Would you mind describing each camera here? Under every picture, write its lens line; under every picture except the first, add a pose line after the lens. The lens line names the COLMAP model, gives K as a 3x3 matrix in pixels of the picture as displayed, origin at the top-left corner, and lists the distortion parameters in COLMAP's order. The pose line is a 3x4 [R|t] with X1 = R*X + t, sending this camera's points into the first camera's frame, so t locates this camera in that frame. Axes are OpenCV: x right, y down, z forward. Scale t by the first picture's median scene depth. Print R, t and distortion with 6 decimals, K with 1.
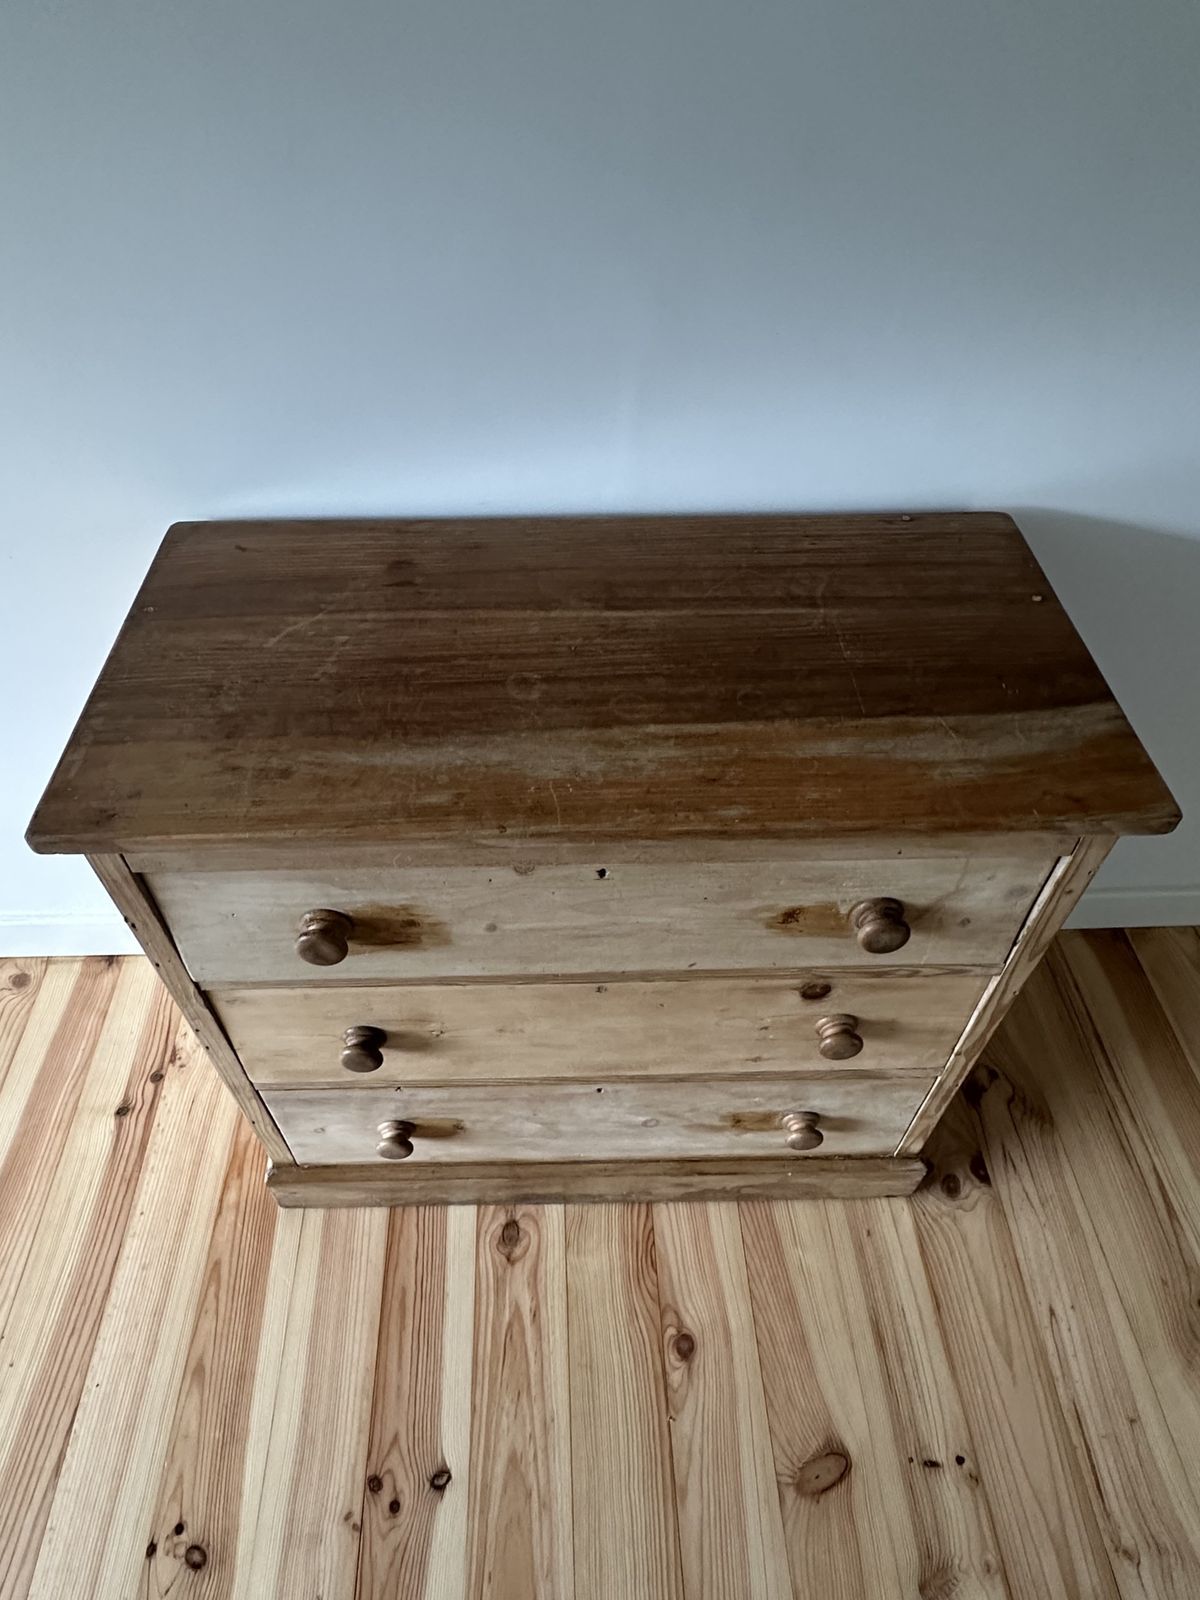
lens RADIAL K [[938.6, 0, 585.4], [0, 938.6, 779.1], [0, 0, 1]] dist [-0.001392, 0.003730]
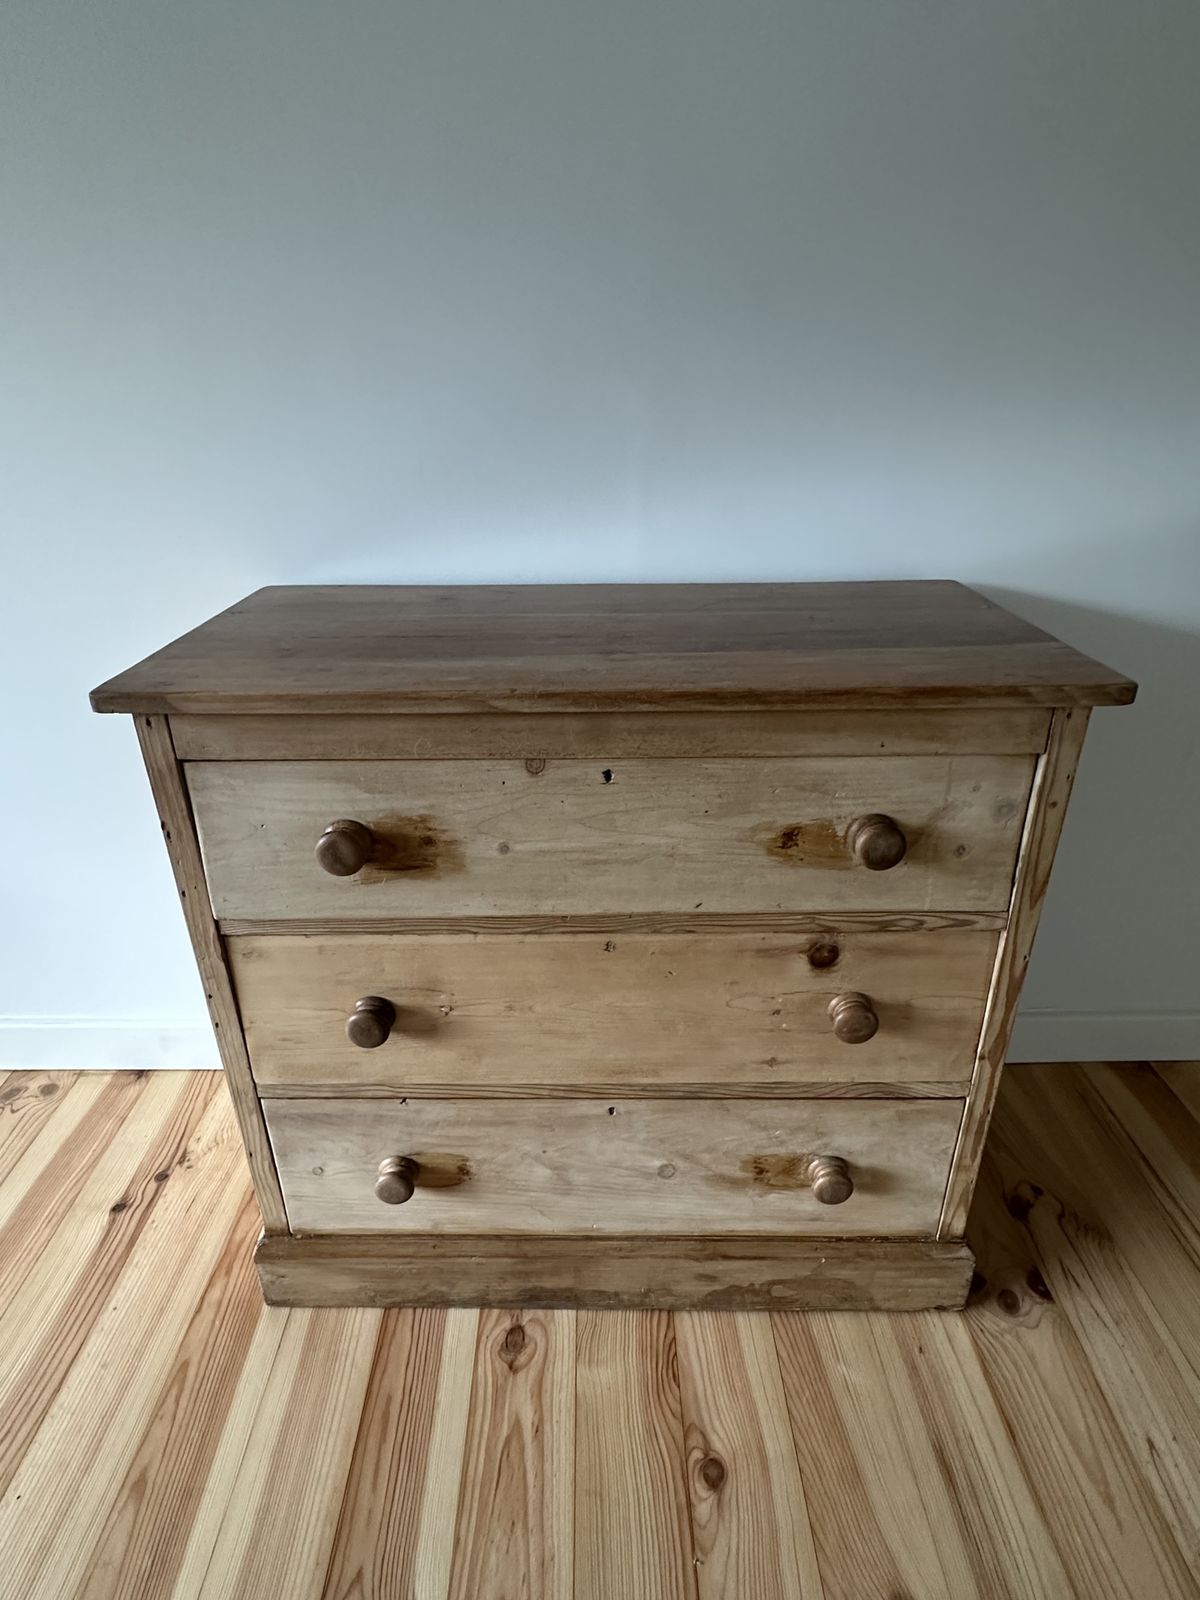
lens RADIAL K [[841.0, 0, 598.6], [0, 841.0, 802.4], [0, 0, 1]] dist [-0.002619, 0.002838]
pose [[0.999482, 0.001974, -0.032137, 0.026692], [-0.013587, 0.930752, -0.365399, 0.326685], [0.029190, 0.365646, 0.930296, 0.077484]]
